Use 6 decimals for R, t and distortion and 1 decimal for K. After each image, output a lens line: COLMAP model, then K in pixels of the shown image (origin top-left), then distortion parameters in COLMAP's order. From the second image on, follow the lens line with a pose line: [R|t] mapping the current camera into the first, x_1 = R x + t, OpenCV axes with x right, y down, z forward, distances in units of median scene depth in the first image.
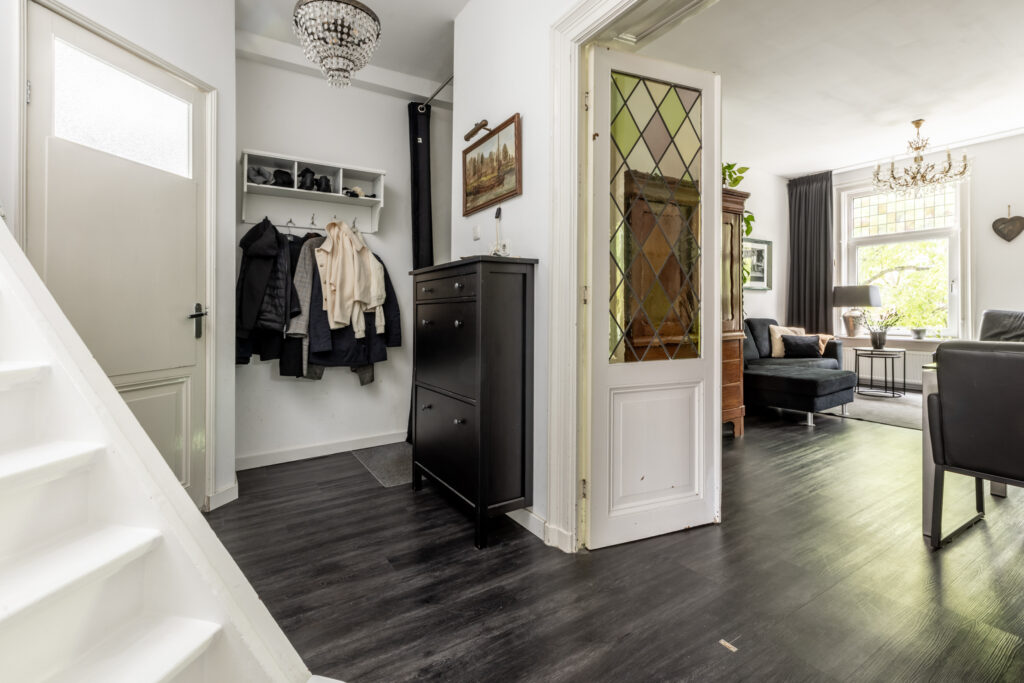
lens RADIAL K [[458.9, 0, 515.6], [0, 458.9, 309.9], [0, 0, 1]] dist [0.002992, -0.000497]
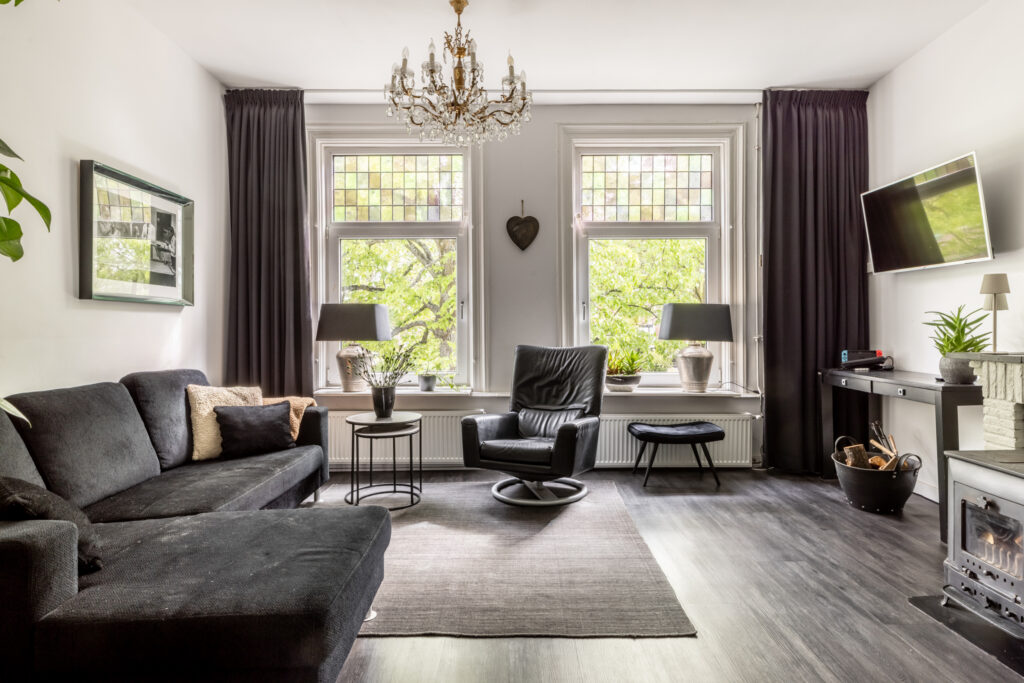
lens RADIAL K [[554.9, 0, 515.0], [0, 554.9, 333.7], [0, 0, 1]] dist [0.004894, -0.000411]
pose [[0.528763, -0.006373, 0.848746, 0.283690], [0.004969, 0.999978, 0.004413, -0.017973], [-0.848755, 0.001884, 0.528783, 0.480107]]
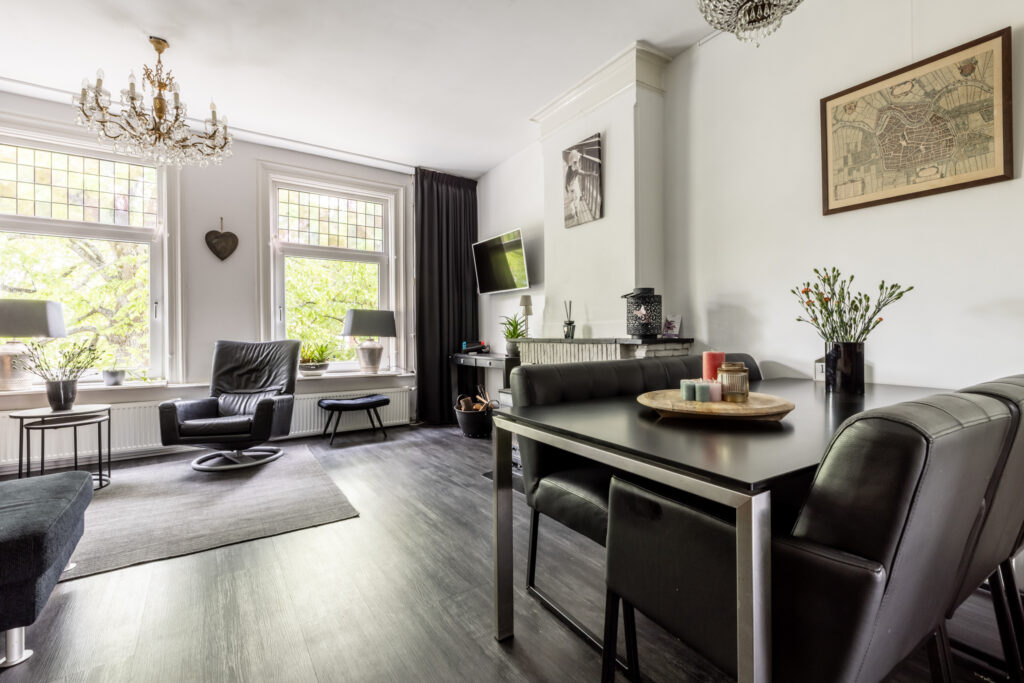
lens RADIAL K [[458.9, 0, 513.9], [0, 458.9, 335.4], [0, 0, 1]] dist [0.002992, -0.000497]
pose [[-0.032016, 0.006610, 0.999466, 0.184552], [0.010644, 0.999924, -0.006272, 0.001321], [-0.999431, 0.010438, -0.032083, 0.430083]]
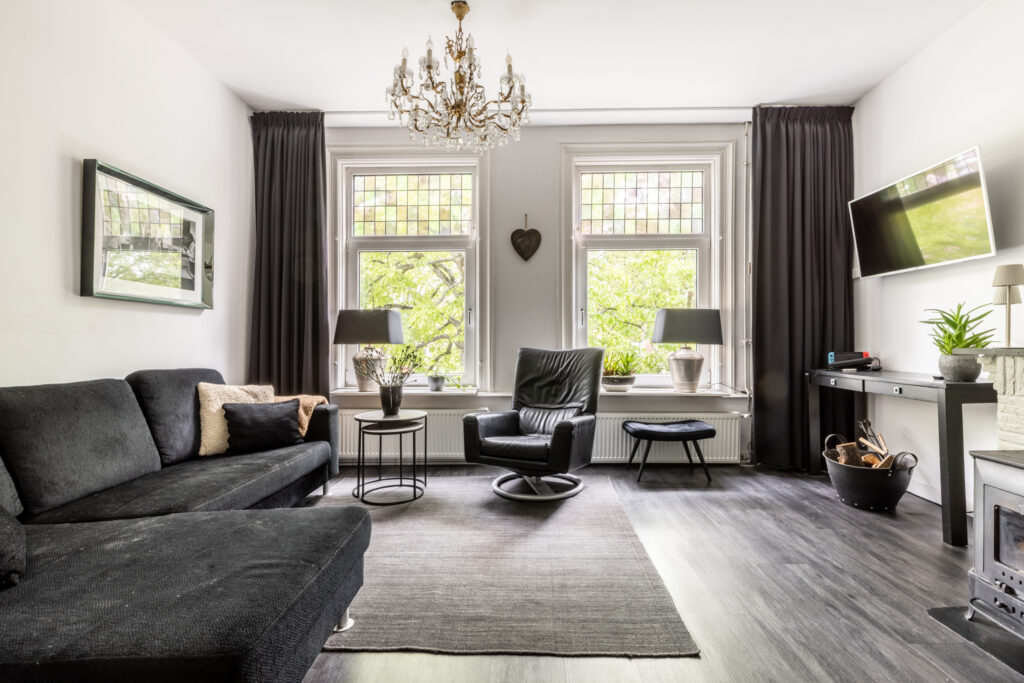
lens RADIAL K [[458.9, 0, 521.7], [0, 458.9, 340.7], [0, 0, 1]] dist [0.002992, -0.000497]
pose [[0.544479, 0.007823, 0.838738, 0.363627], [0.004641, 0.999913, -0.012339, -0.002128], [-0.838762, 0.010611, 0.544395, 0.508874]]
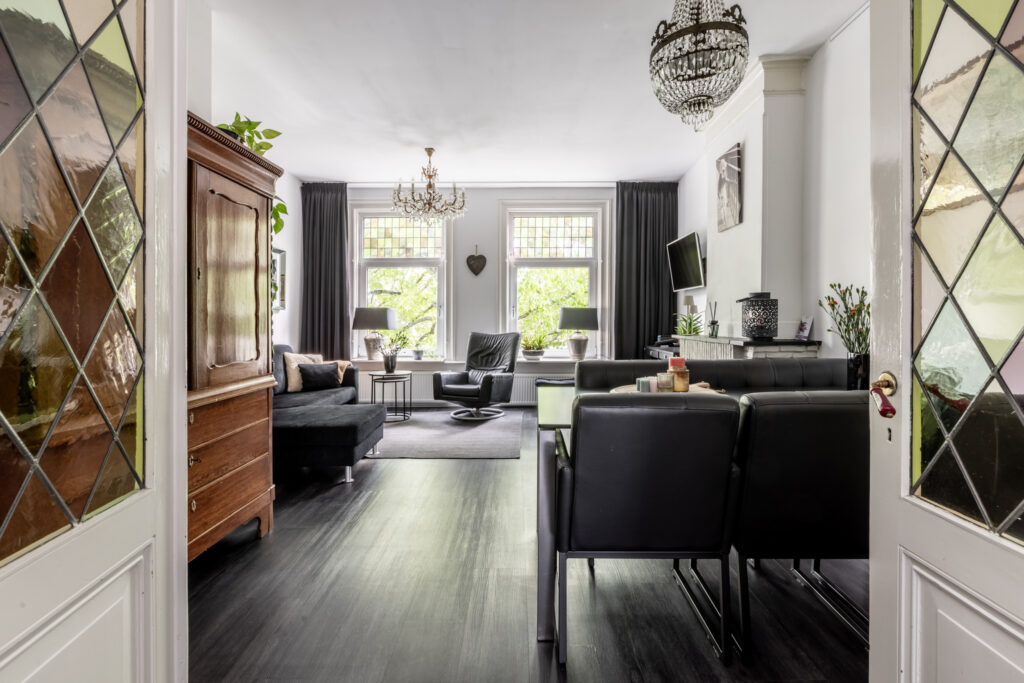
lens RADIAL K [[478.5, 0, 511.9], [0, 478.5, 320.9], [0, 0, 1]] dist [-0.007485, -0.000226]
pose [[0.543942, 0.006378, 0.839098, 0.065616], [0.002585, 0.999954, -0.009276, -0.015048], [-0.839119, 0.007215, 0.543901, 0.211337]]
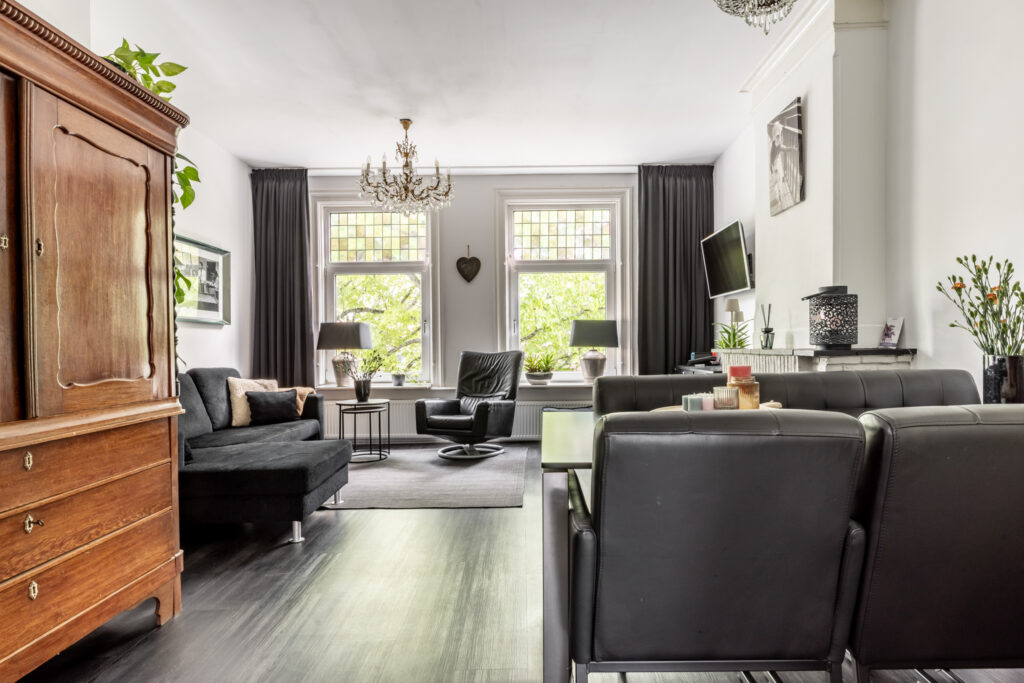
lens RADIAL K [[542.7, 0, 521.7], [0, 542.7, 348.0], [0, 0, 1]] dist [-0.000535, -0.002423]
pose [[0.535575, -0.003095, 0.844482, 0.133092], [0.013678, 0.999894, -0.005010, 0.000645], [-0.844377, 0.014234, 0.535560, 0.247452]]
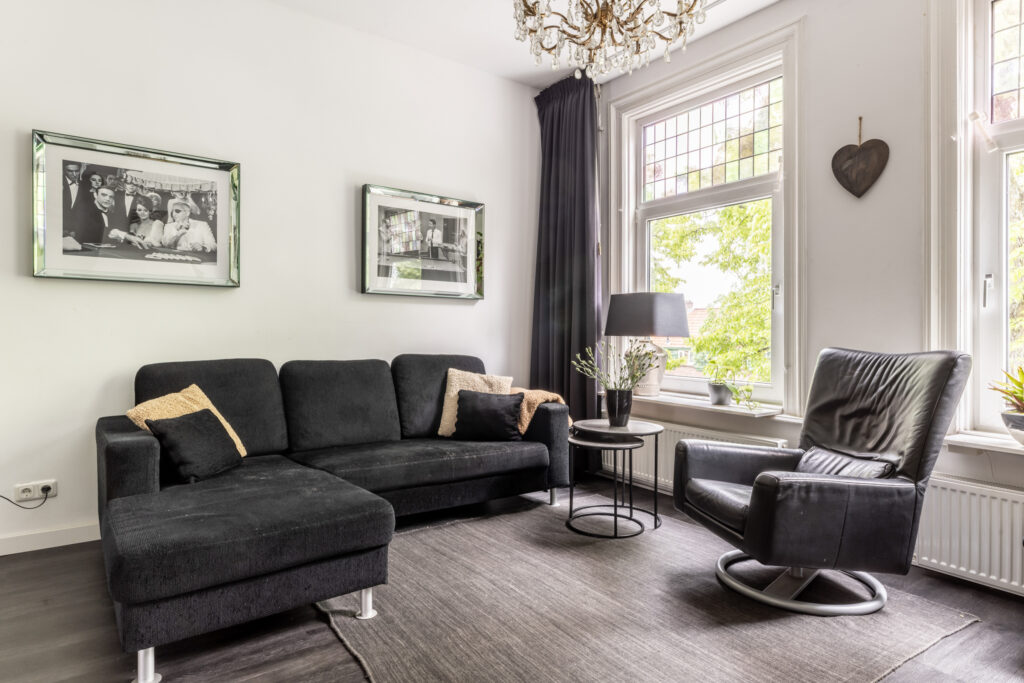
lens RADIAL K [[585.9, 0, 506.1], [0, 585.9, 334.9], [0, 0, 1]] dist [0.004132, -0.004326]
pose [[0.997976, 0.020360, 0.060236, 0.606271], [-0.020370, 0.999792, -0.000460, -0.004547], [-0.060233, -0.000768, 0.998184, 0.390129]]
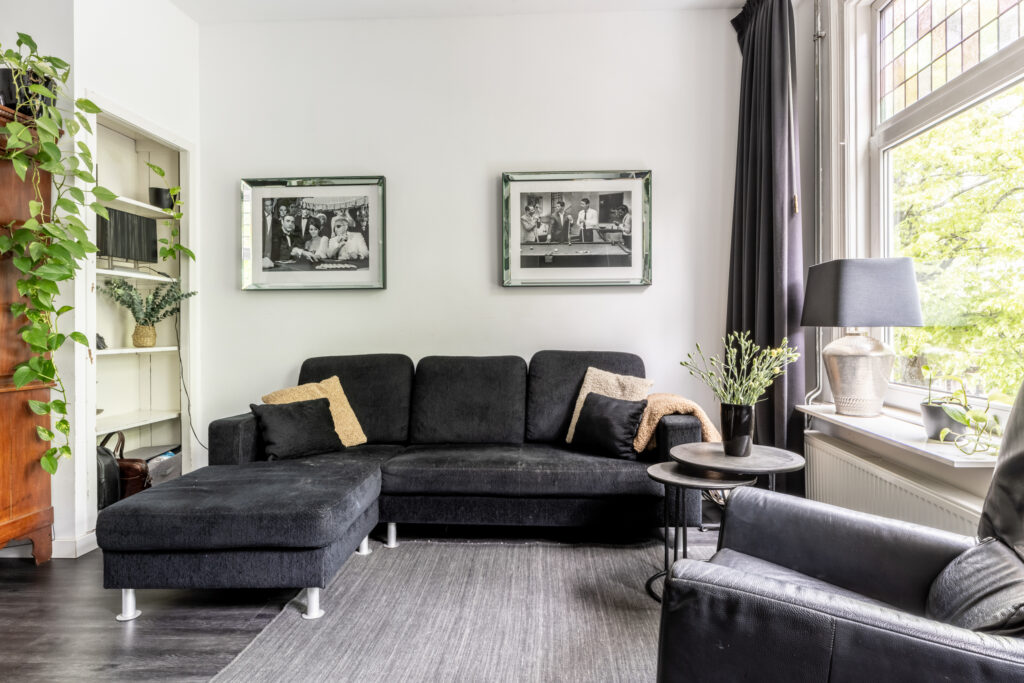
lens RADIAL K [[603.6, 0, 511.8], [0, 603.6, 325.7], [0, 0, 1]] dist [0.006162, -0.001149]
pose [[0.819045, 0.001311, -0.573728, 0.859622], [0.000062, 0.999997, 0.002374, -0.007860], [0.573729, -0.001980, 0.819043, 0.525081]]
